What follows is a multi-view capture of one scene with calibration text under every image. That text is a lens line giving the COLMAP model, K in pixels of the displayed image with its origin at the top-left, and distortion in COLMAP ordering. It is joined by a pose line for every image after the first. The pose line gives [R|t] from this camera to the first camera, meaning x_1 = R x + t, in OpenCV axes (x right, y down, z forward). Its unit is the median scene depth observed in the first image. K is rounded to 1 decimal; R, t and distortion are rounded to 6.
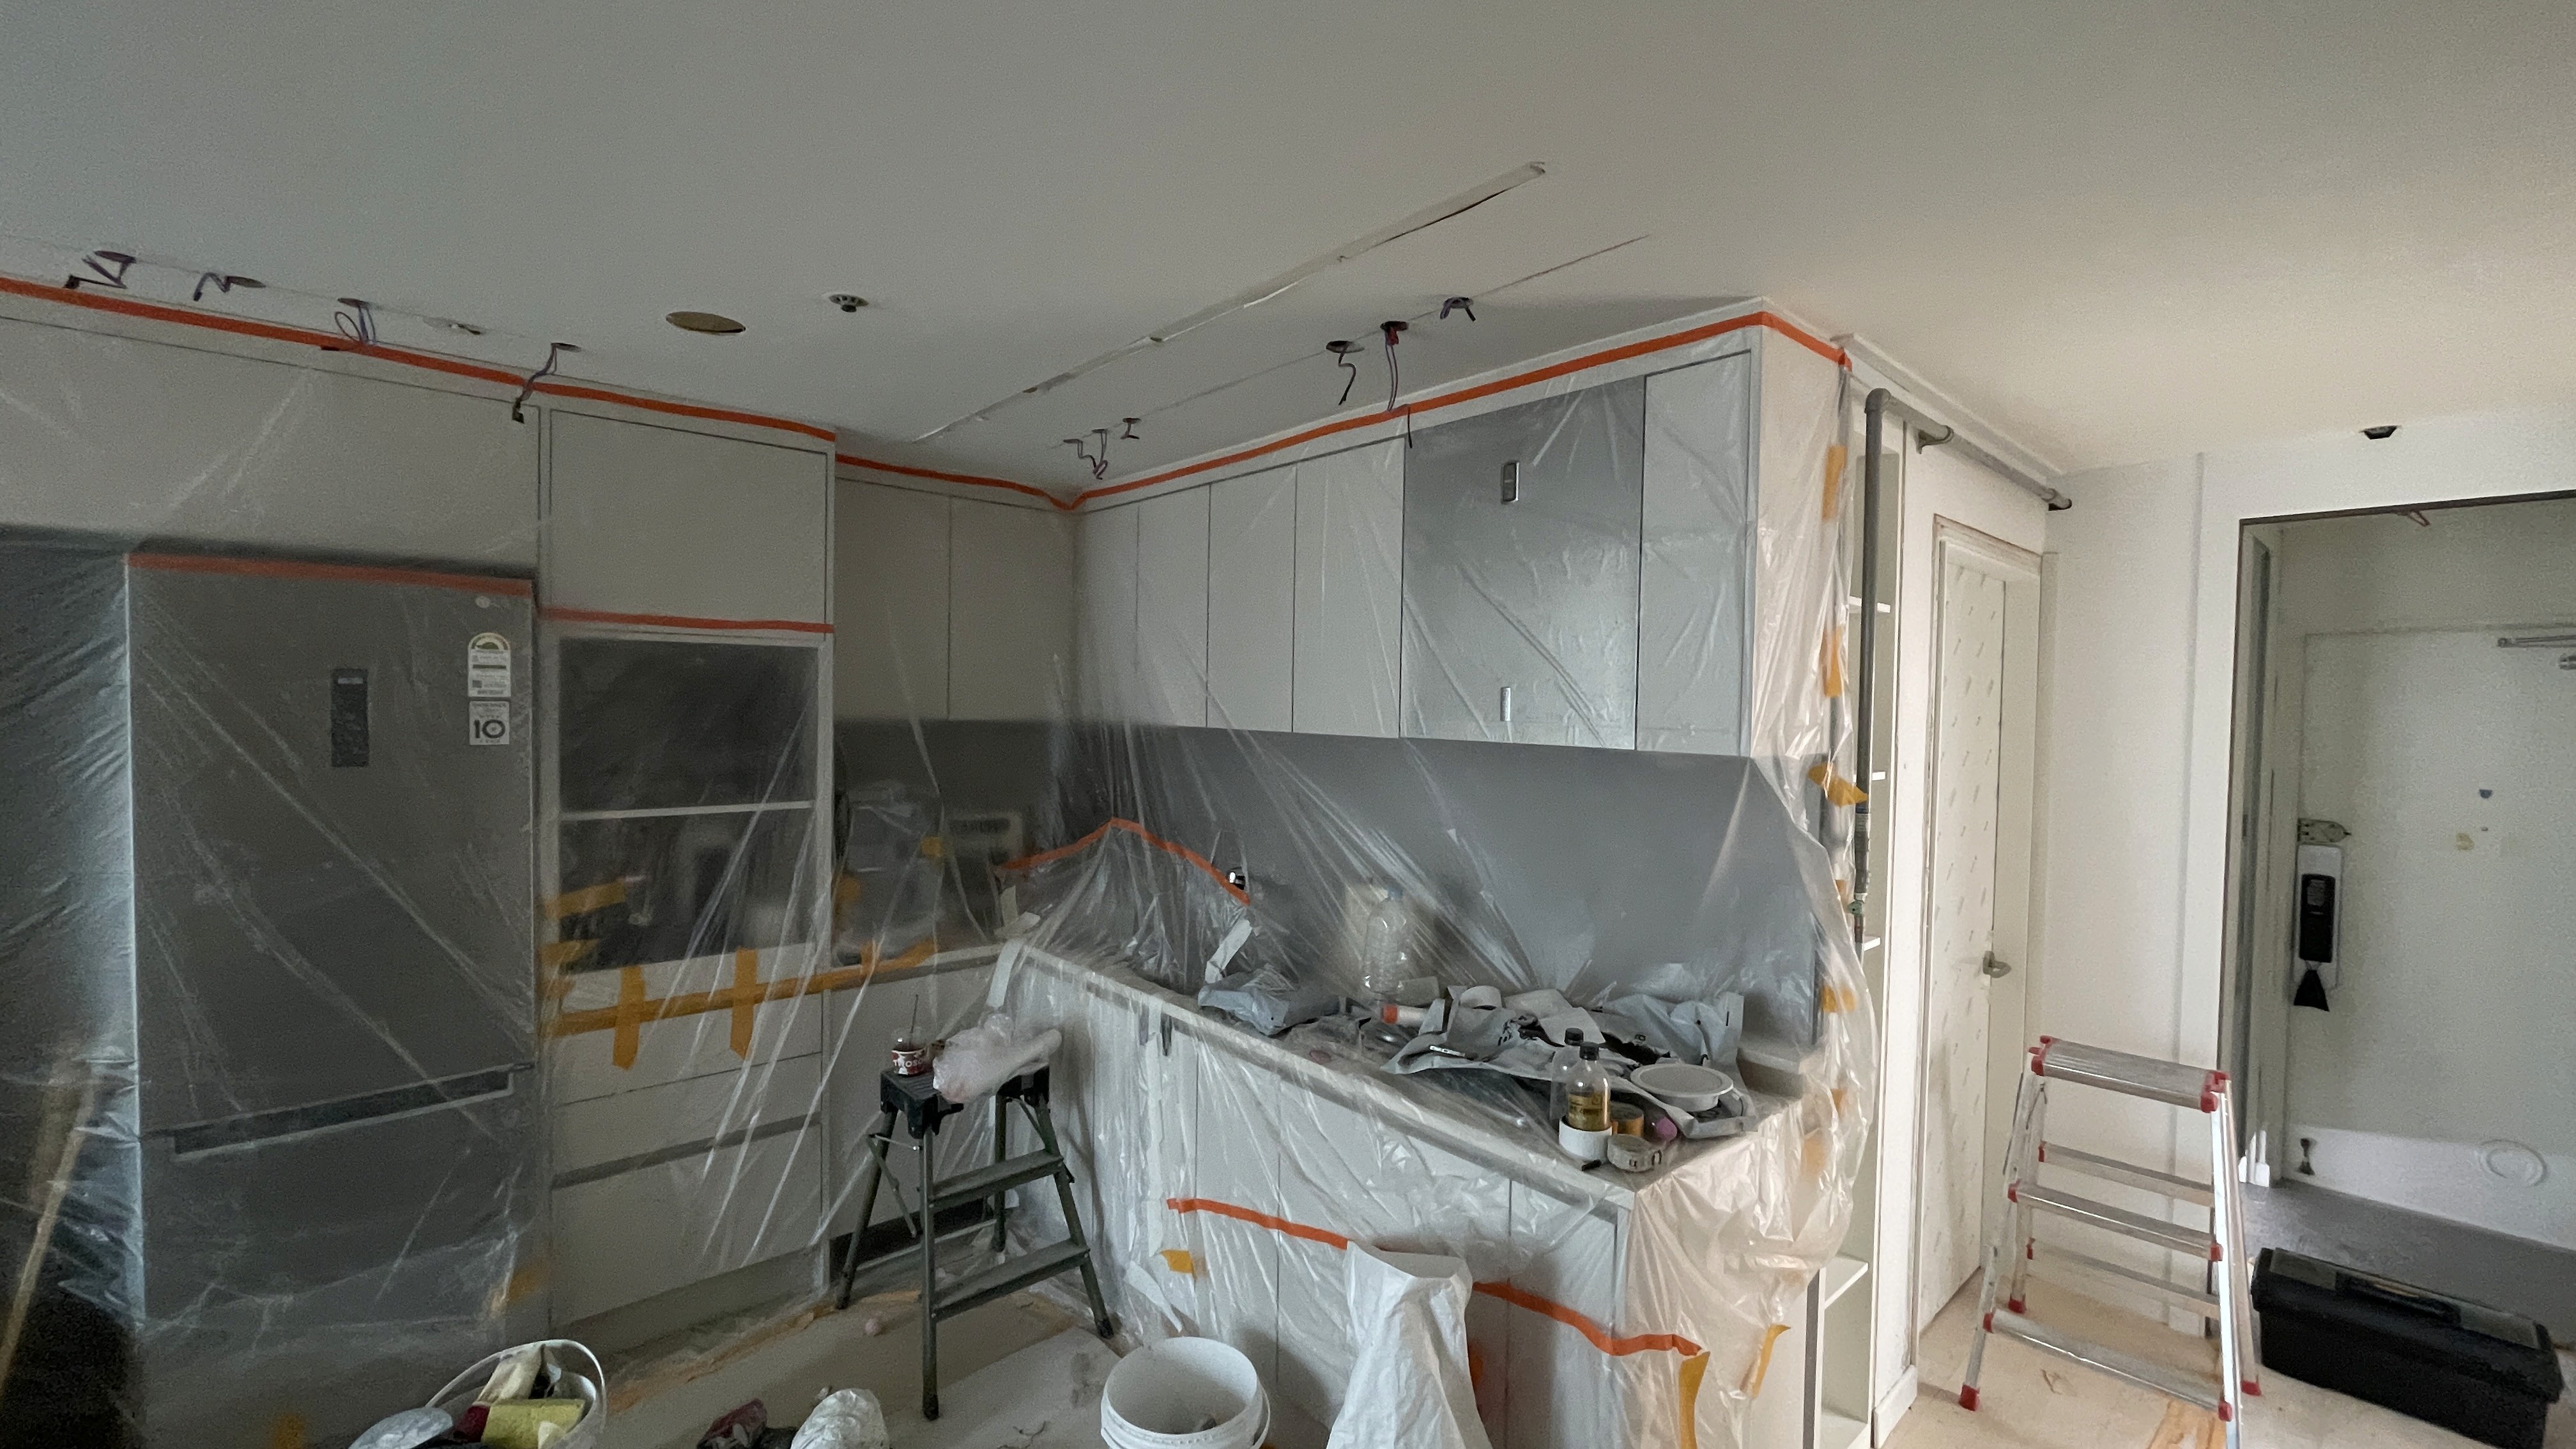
lens RADIAL K [[1013.6, 0, 1288.0], [0, 1013.6, 724.5], [0, 0, 1]] dist [-0.012064, 0.004422]
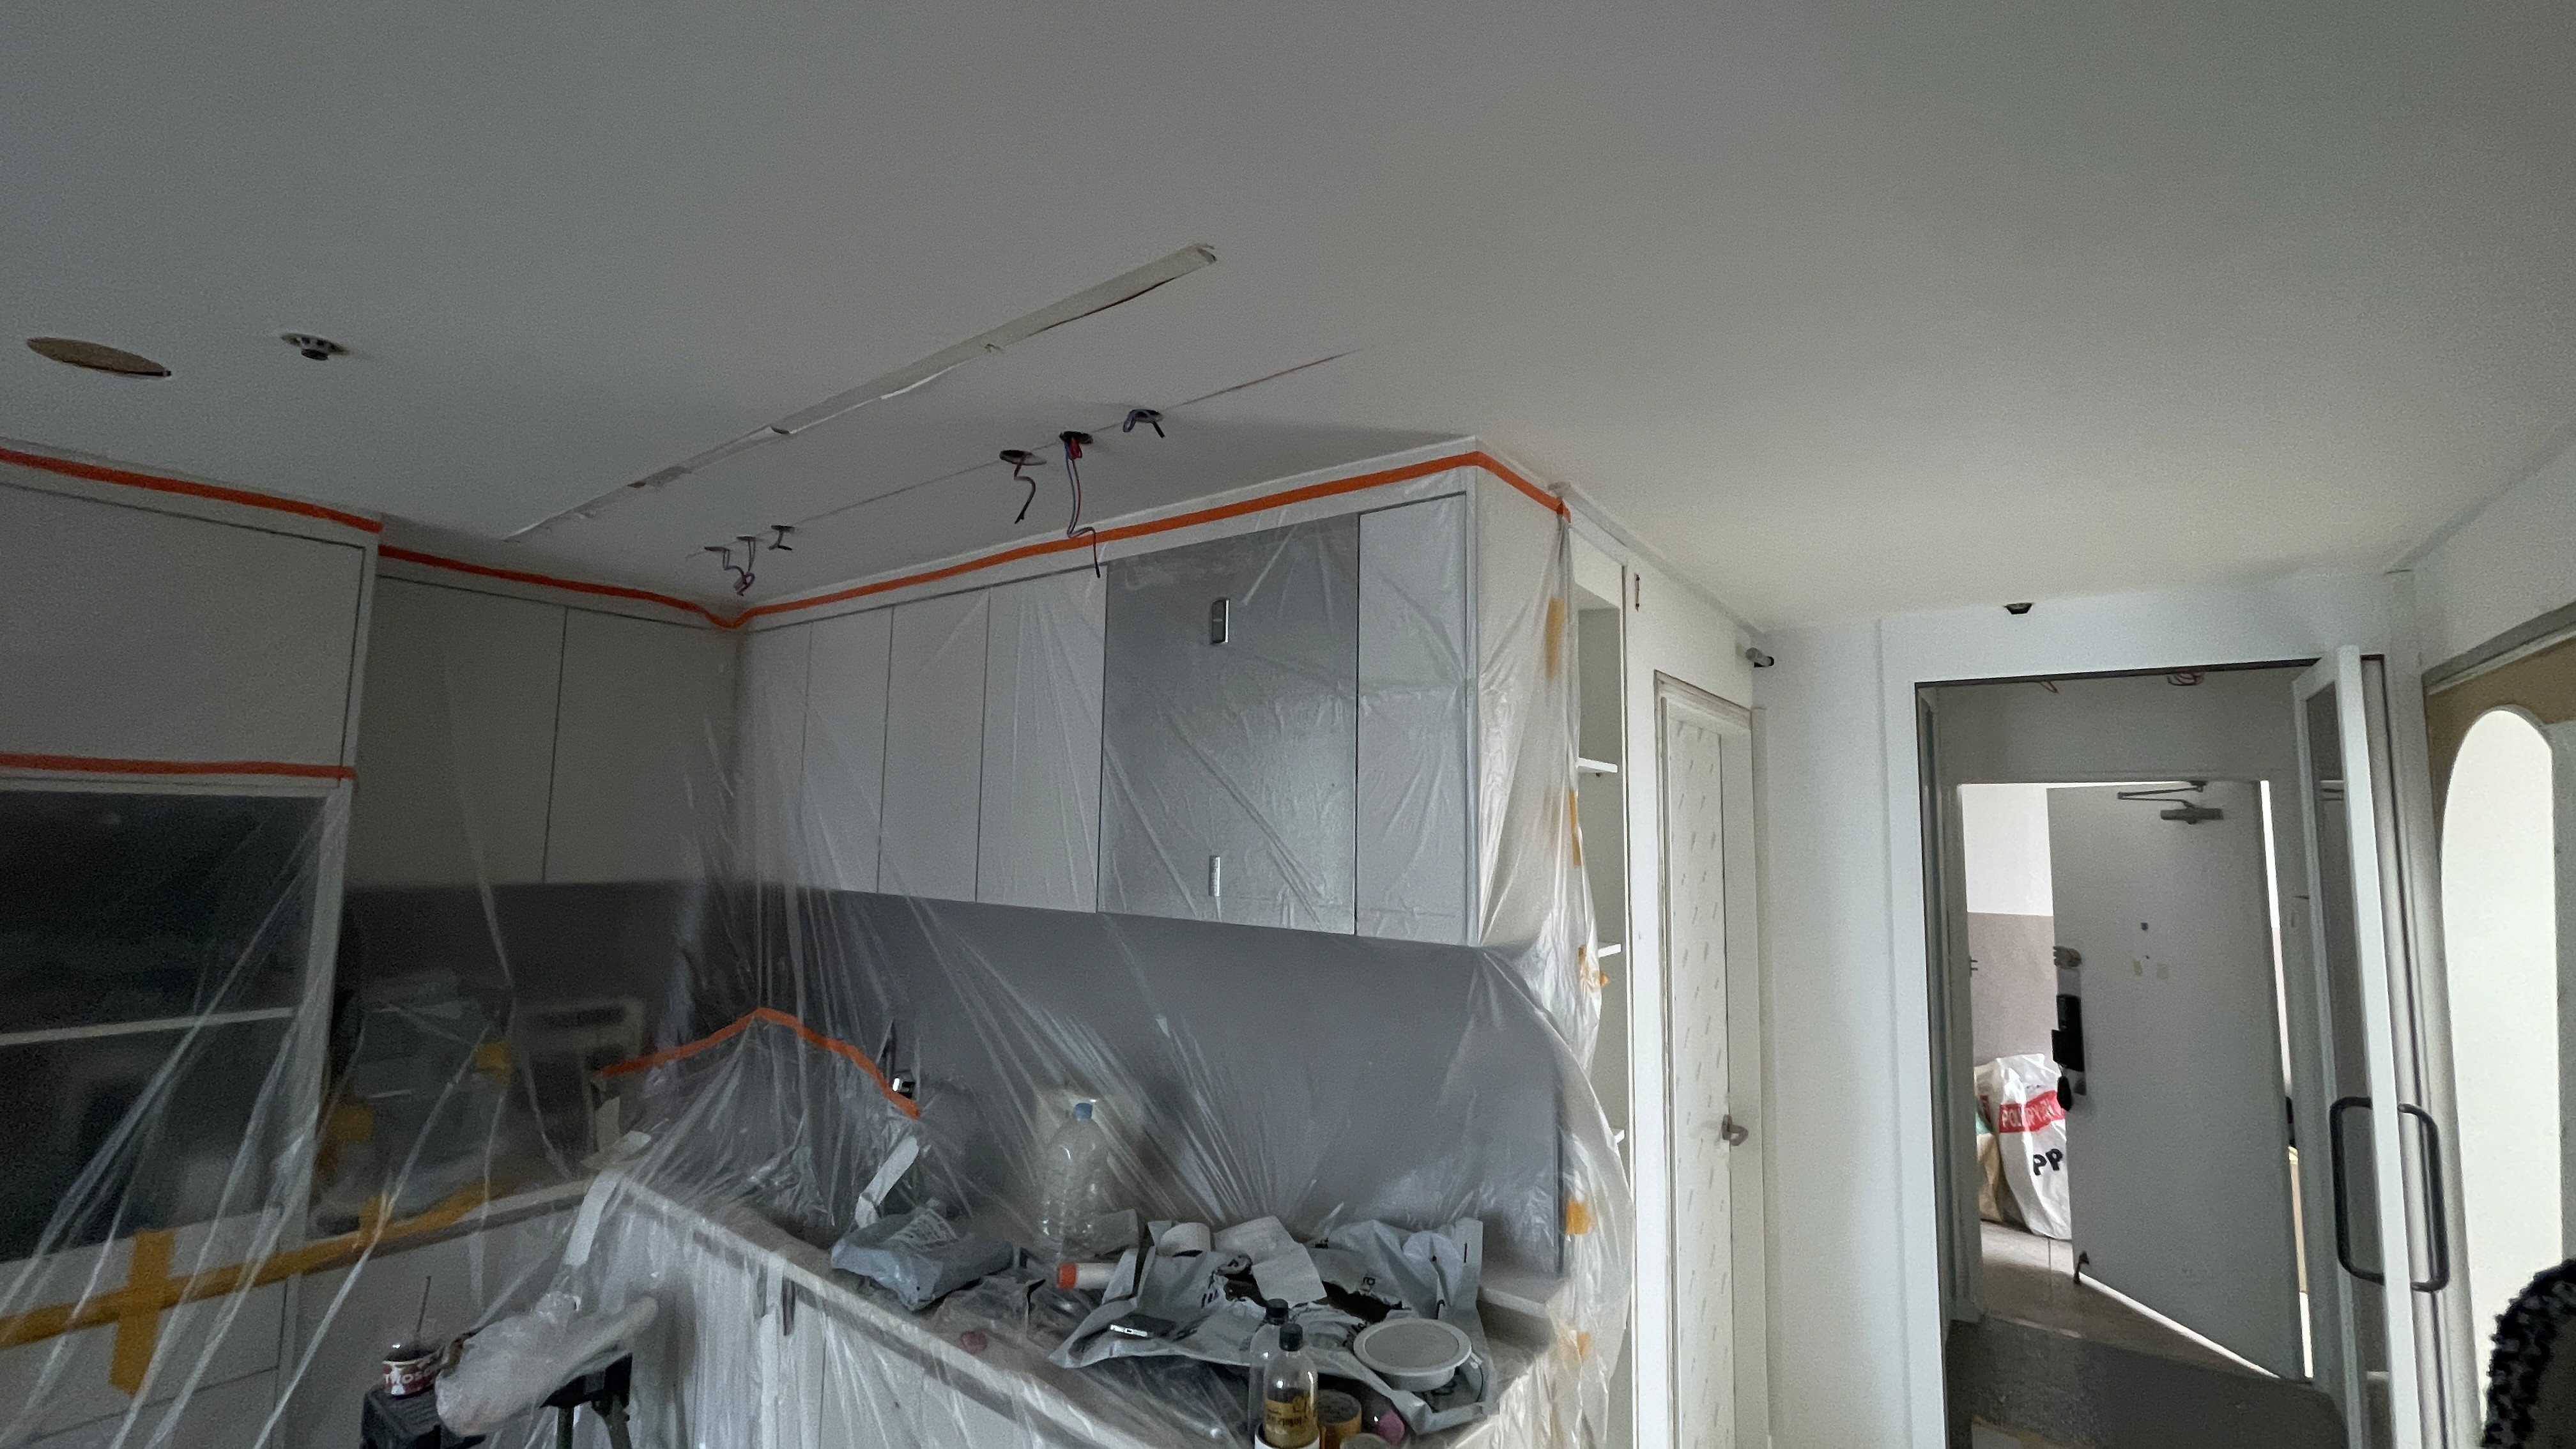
lens RADIAL K [[1013.6, 0, 1288.0], [0, 1013.6, 724.5], [0, 0, 1]] dist [-0.012064, 0.004422]
pose [[0.975695, 0.019550, 0.218260, 0.085221], [0.006710, 0.992880, -0.118931, -0.044480], [-0.219031, 0.117505, 0.968617, 0.141338]]
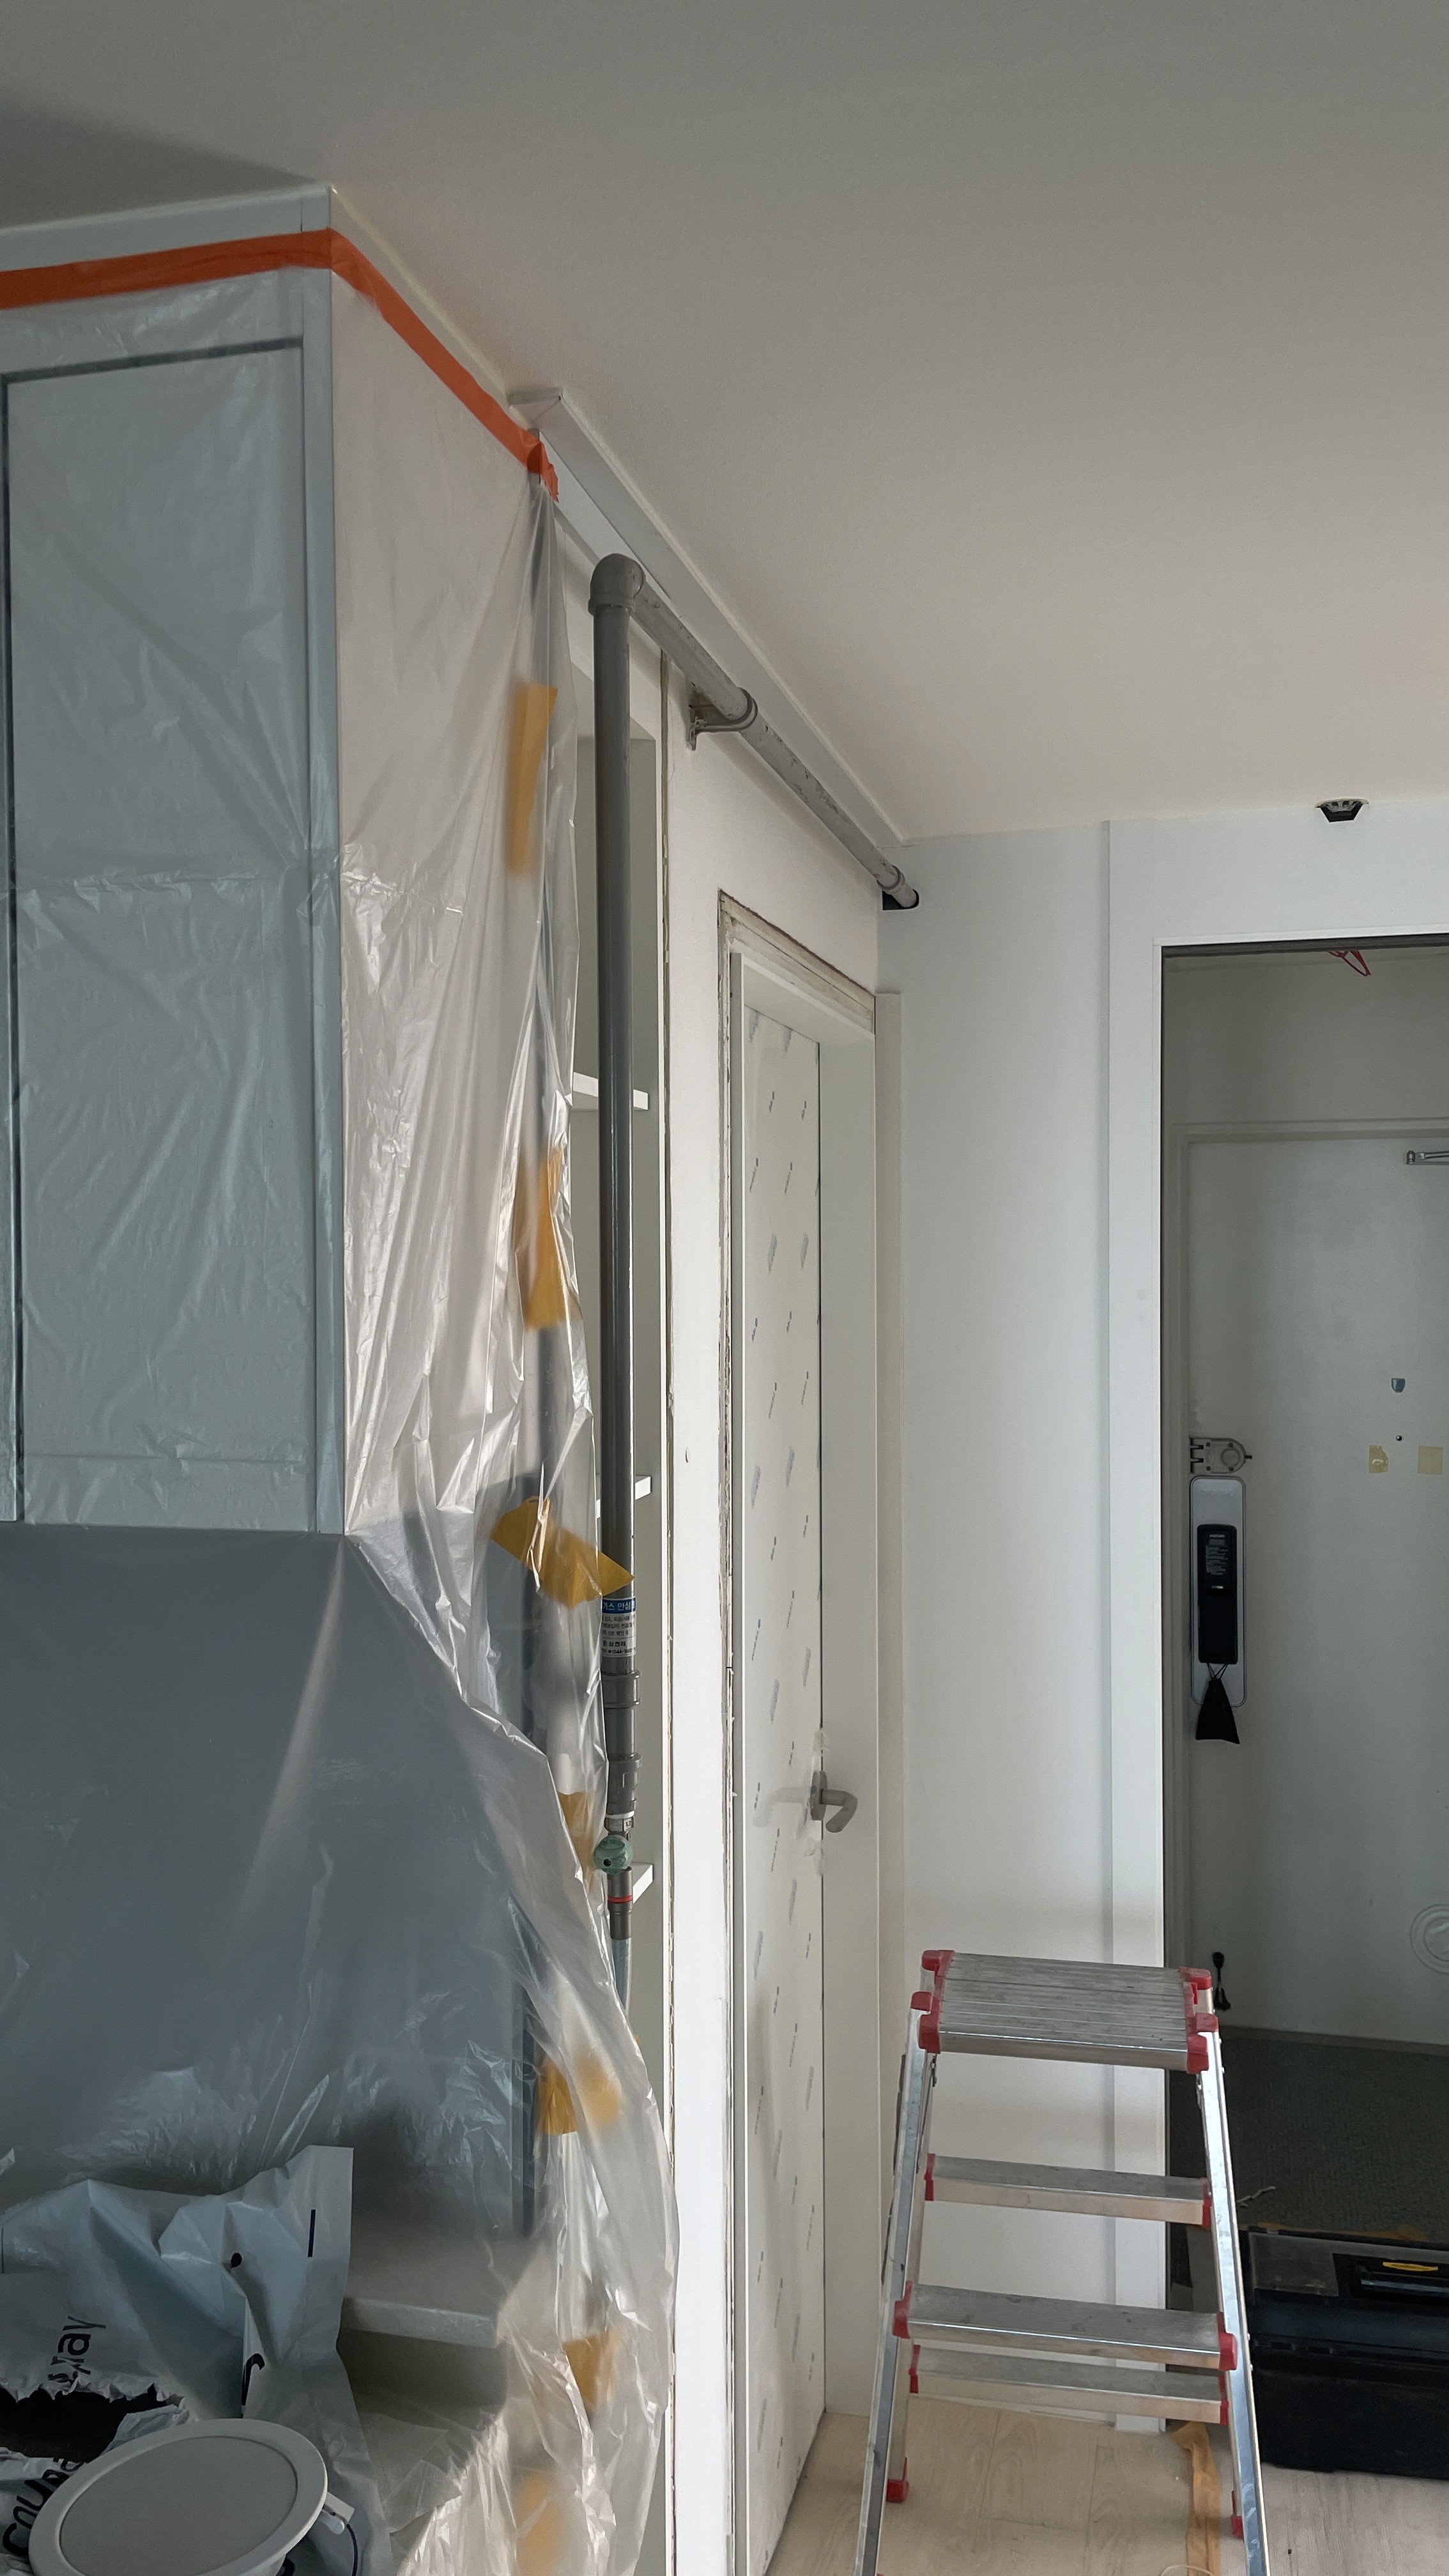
lens RADIAL K [[1892.4, 0, 725.7], [0, 1892.4, 1262.9], [0, 0, 1]] dist [0.098100, -0.131227]
pose [[0.820249, -0.029599, 0.571240, 0.155897], [0.032032, 0.999470, 0.005792, -0.047849], [-0.571109, 0.013547, 0.820762, 0.311825]]
